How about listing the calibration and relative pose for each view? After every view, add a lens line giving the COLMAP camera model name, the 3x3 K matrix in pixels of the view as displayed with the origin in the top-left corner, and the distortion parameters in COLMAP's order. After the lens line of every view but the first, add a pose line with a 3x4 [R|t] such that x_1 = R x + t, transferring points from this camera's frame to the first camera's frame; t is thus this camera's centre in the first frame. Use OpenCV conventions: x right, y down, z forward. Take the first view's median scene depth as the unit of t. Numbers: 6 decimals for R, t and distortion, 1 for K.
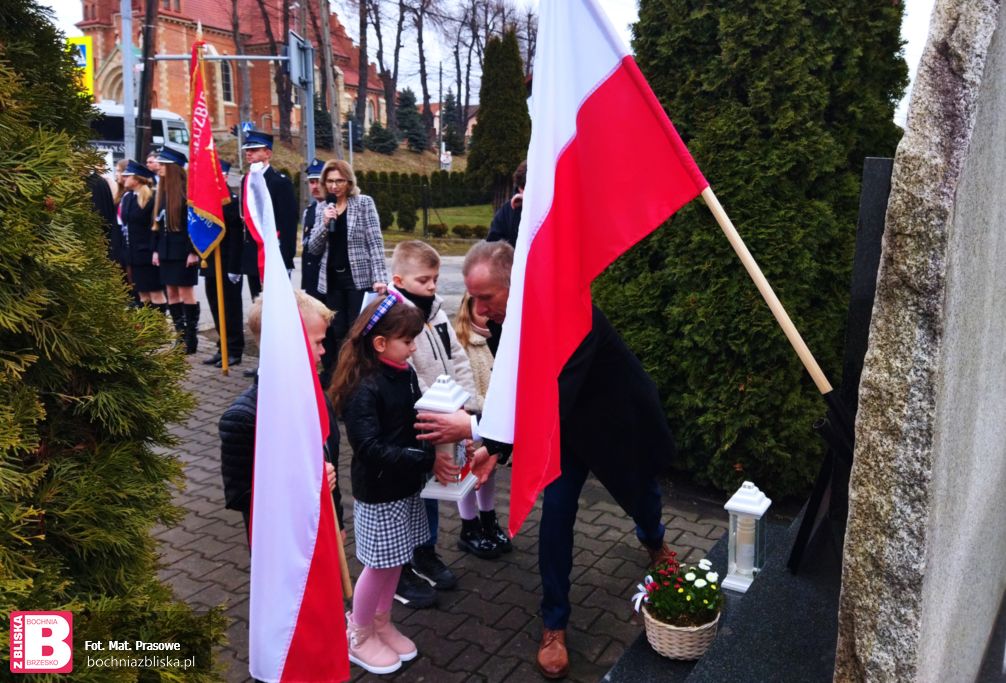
lens RADIAL K [[808.9, 0, 548.7], [0, 808.9, 298.1], [0, 0, 1]] dist [0.113954, -0.189536]
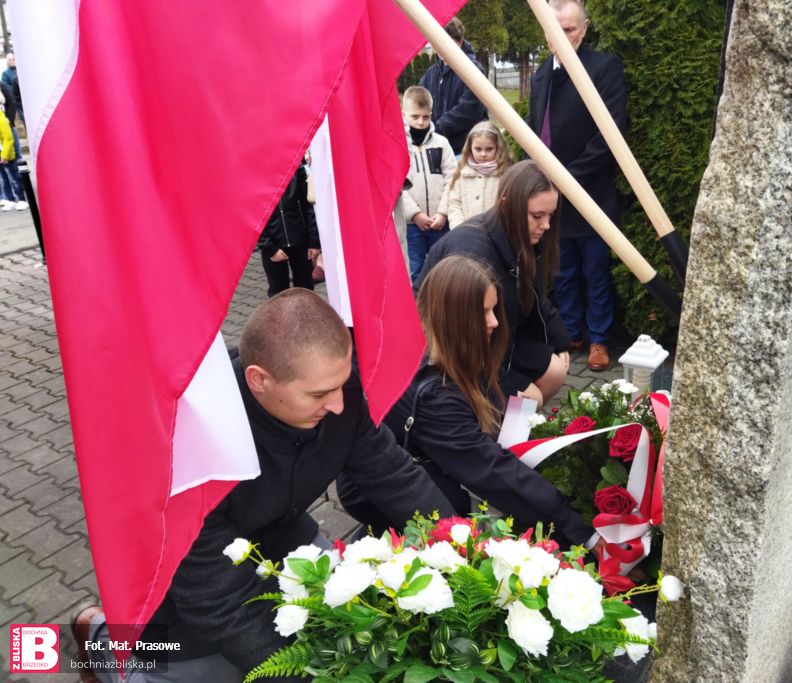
lens RADIAL K [[681.9, 0, 441.3], [0, 681.9, 356.1], [0, 0, 1]] dist [0.174998, -0.268821]
pose [[0.991735, -0.022228, -0.126366, 0.243520], [0.053799, 0.966161, 0.252267, 0.058453], [0.116482, -0.256981, 0.959371, 0.391992]]
